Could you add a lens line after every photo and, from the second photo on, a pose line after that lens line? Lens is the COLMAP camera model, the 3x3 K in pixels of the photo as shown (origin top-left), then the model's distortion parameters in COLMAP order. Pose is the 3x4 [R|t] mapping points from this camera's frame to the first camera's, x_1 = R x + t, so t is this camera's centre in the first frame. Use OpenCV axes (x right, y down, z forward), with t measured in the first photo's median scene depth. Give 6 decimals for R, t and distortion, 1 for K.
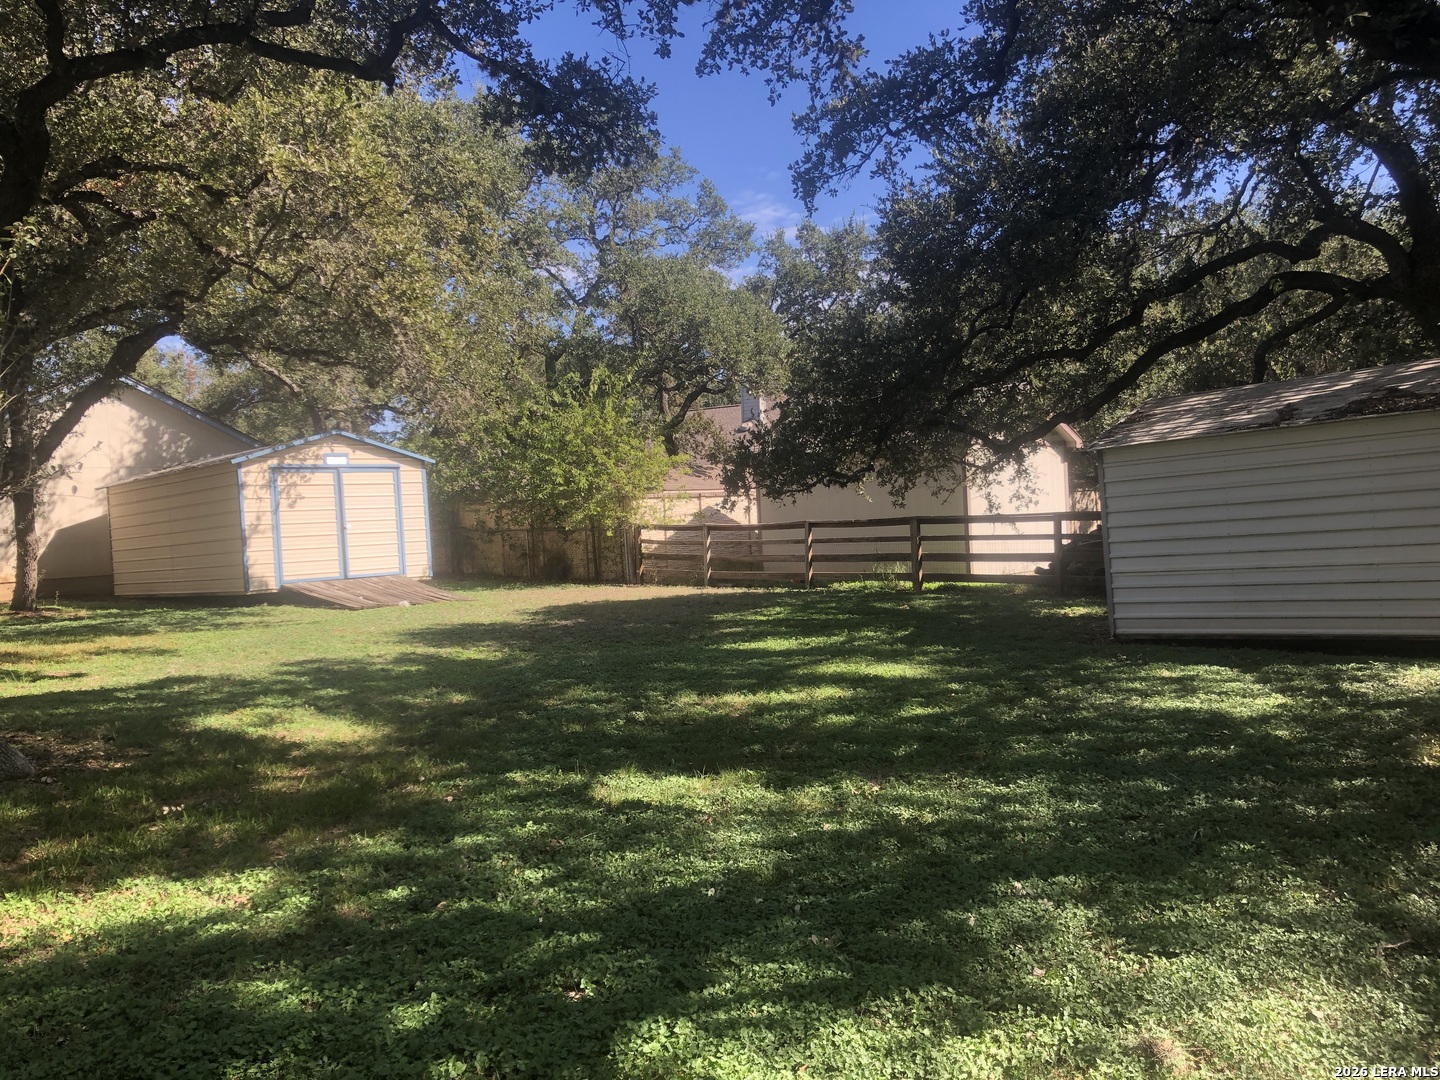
lens RADIAL K [[1168.4, 0, 719.9], [0, 1168.4, 540.1], [0, 0, 1]] dist [0.008582, 0.001202]
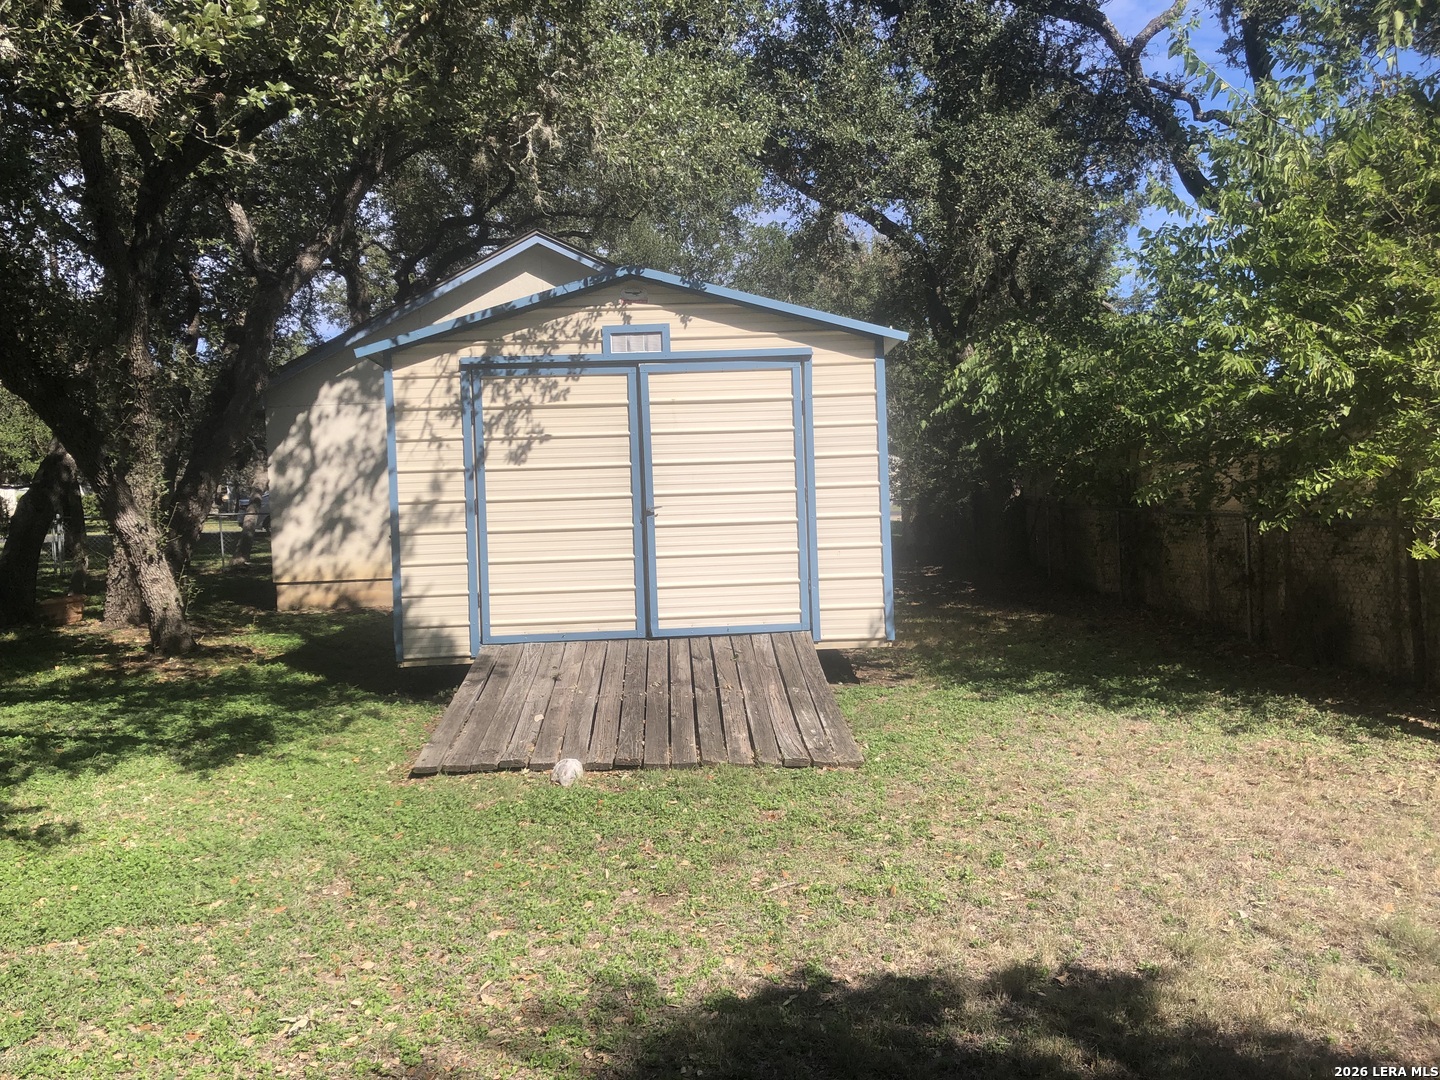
lens RADIAL K [[1168.4, 0, 719.0], [0, 1168.4, 538.7], [0, 0, 1]] dist [0.008582, 0.001202]
pose [[0.736767, 0.037191, -0.675123, -0.033185], [-0.014029, 0.999112, 0.039729, -0.017920], [0.676001, -0.019799, 0.736635, 0.739762]]
